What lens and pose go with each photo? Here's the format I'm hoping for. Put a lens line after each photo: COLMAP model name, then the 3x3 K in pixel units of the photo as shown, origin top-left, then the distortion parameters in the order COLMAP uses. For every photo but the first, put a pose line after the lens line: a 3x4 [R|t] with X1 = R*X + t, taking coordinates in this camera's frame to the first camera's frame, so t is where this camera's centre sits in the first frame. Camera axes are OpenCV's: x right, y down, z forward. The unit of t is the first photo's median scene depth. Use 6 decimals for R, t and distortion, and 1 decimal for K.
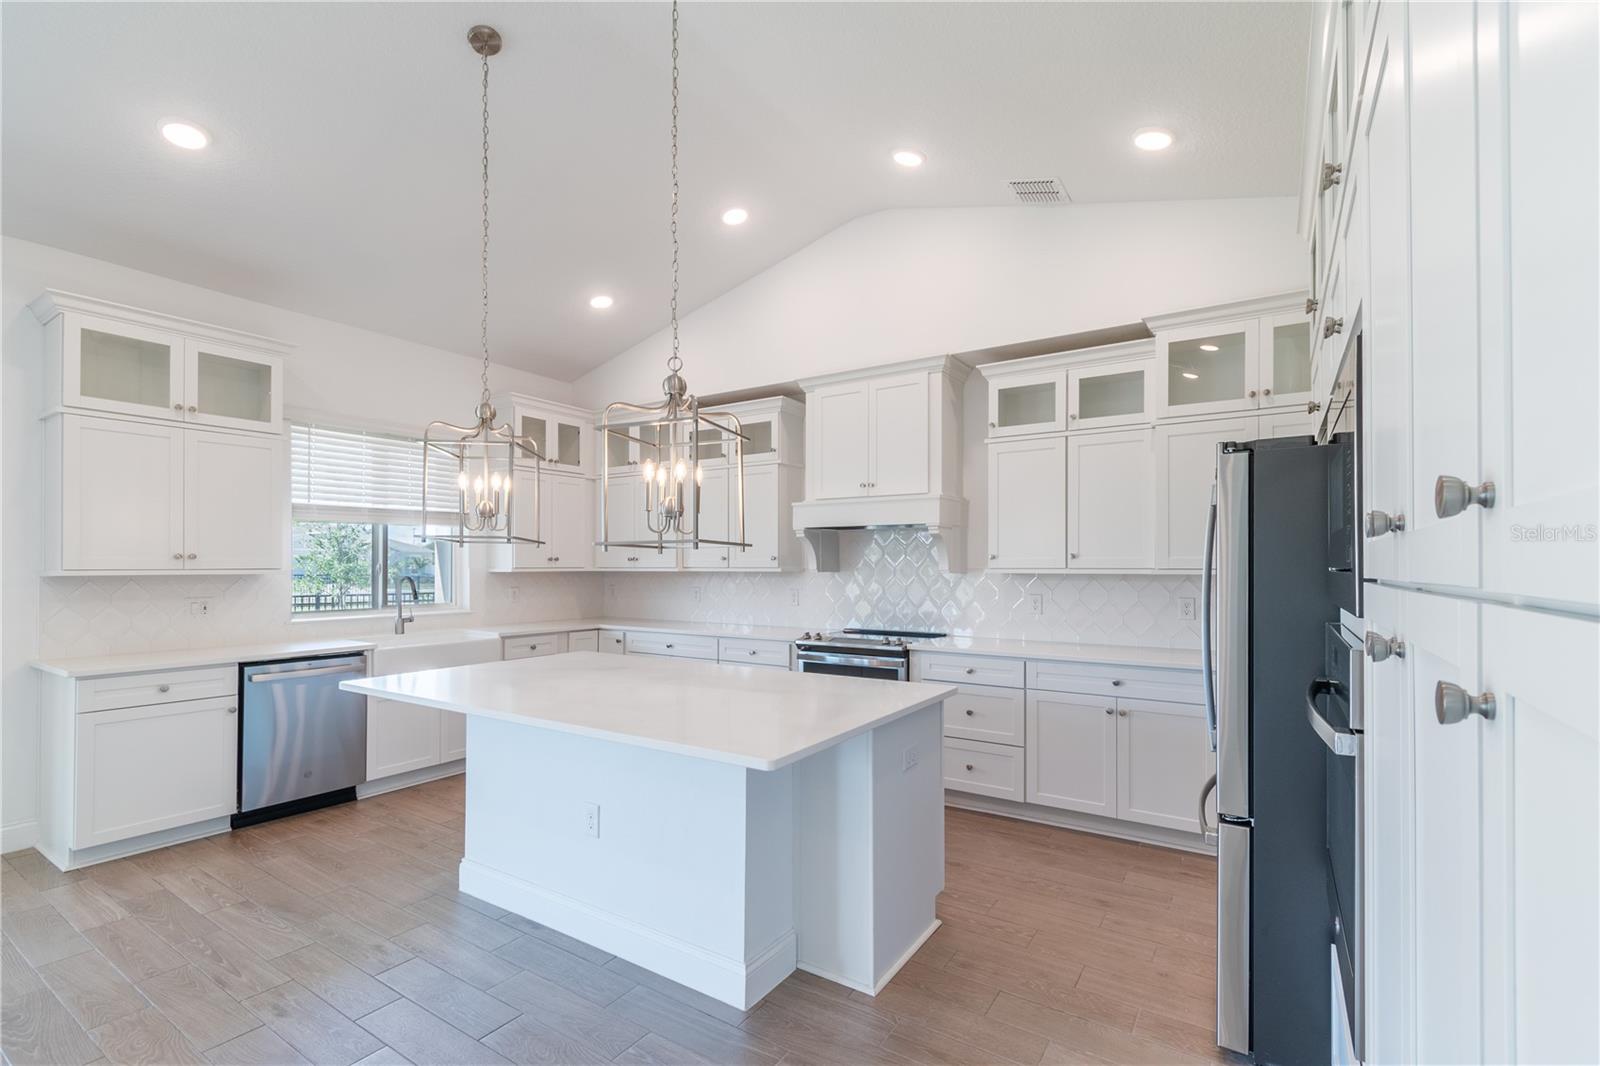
lens RADIAL K [[730.7, 0, 773.9], [0, 730.7, 552.3], [0, 0, 1]] dist [0.009204, 0.000120]
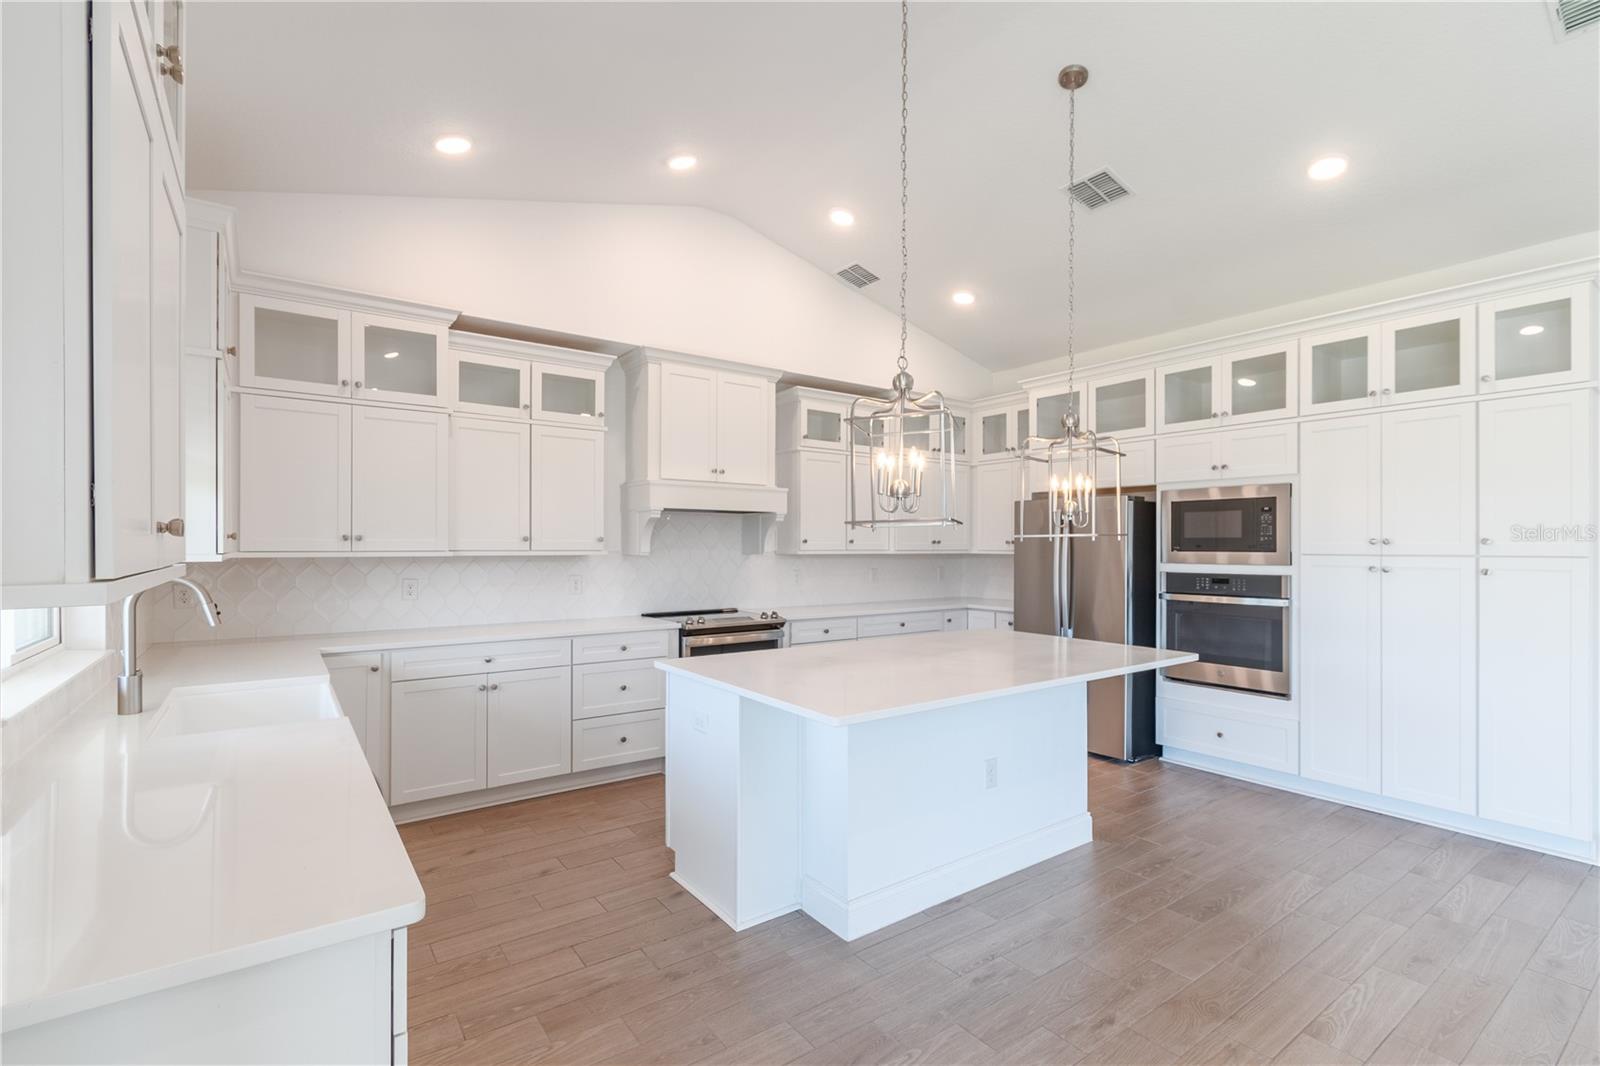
lens RADIAL K [[730.7, 0, 790.3], [0, 730.7, 549.5], [0, 0, 1]] dist [0.009204, 0.000120]
pose [[0.338951, -0.002766, 0.940800, -0.873075], [-0.018910, 0.999774, 0.009752, 0.008248], [-0.940614, -0.021096, 0.338822, 0.579010]]
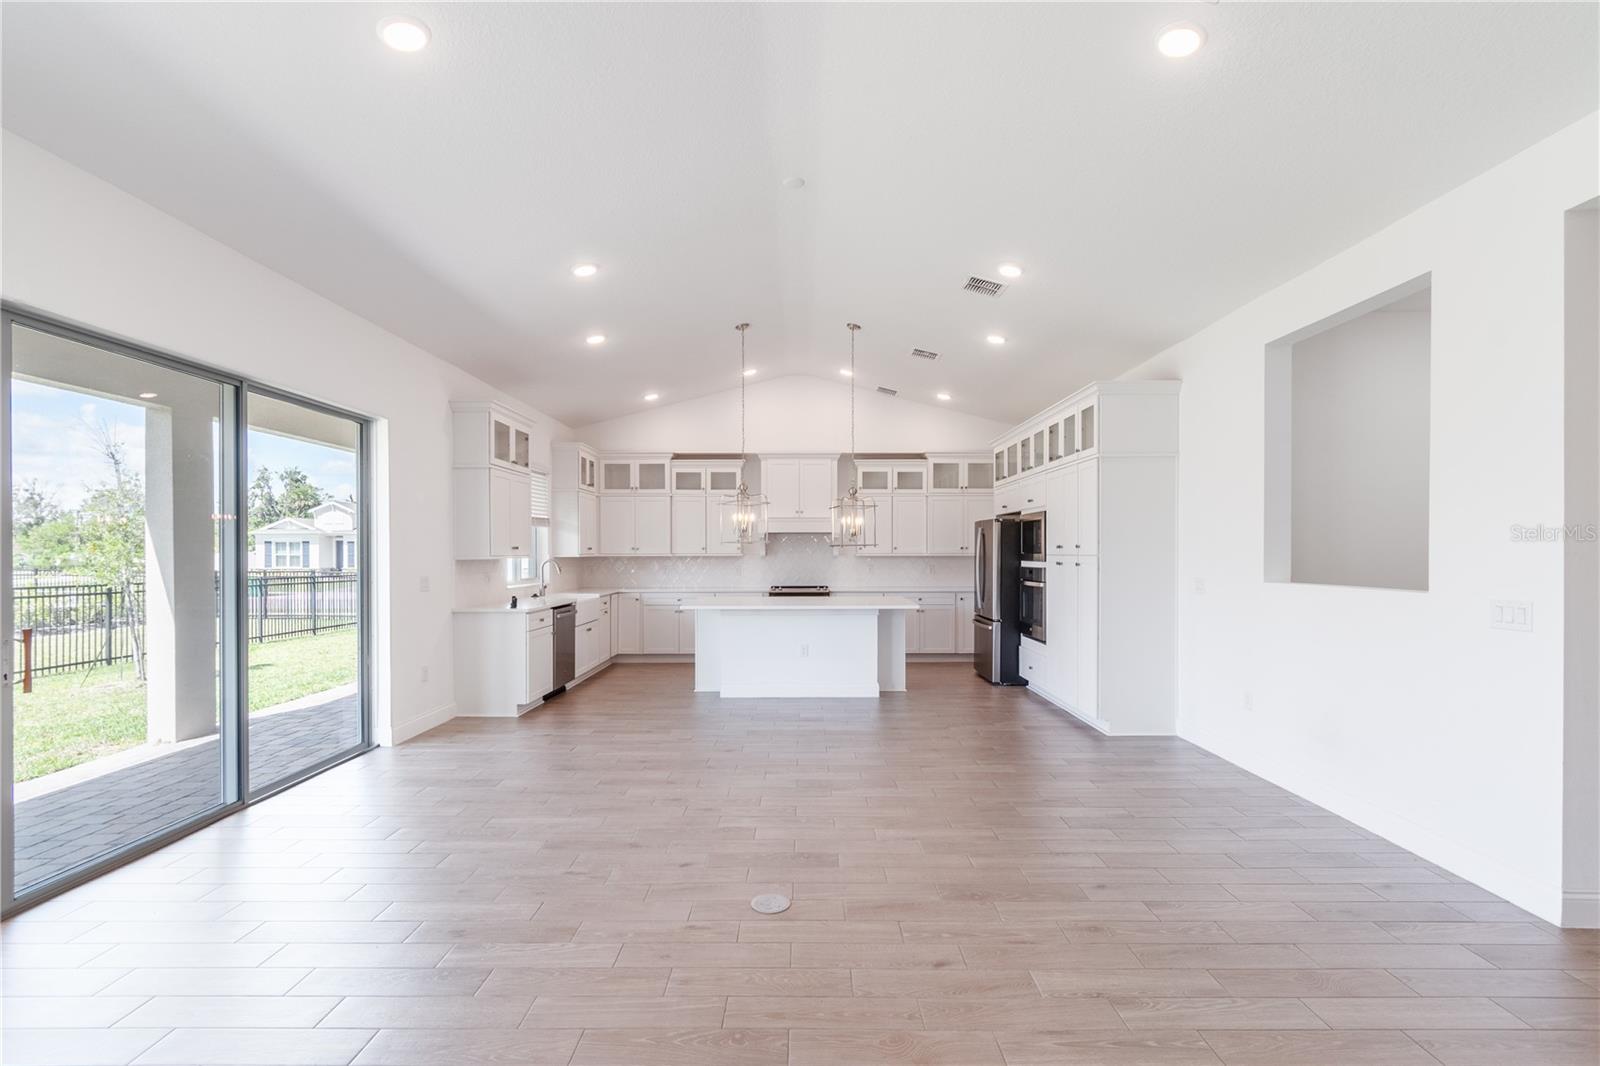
lens RADIAL K [[730.7, 0, 785.3], [0, 730.7, 541.8], [0, 0, 1]] dist [0.009204, 0.000120]
pose [[0.836719, 0.008476, 0.547567, -1.051125], [-0.009180, 0.999957, -0.001451, -0.008359], [-0.547556, -0.003812, 0.836760, -0.682631]]
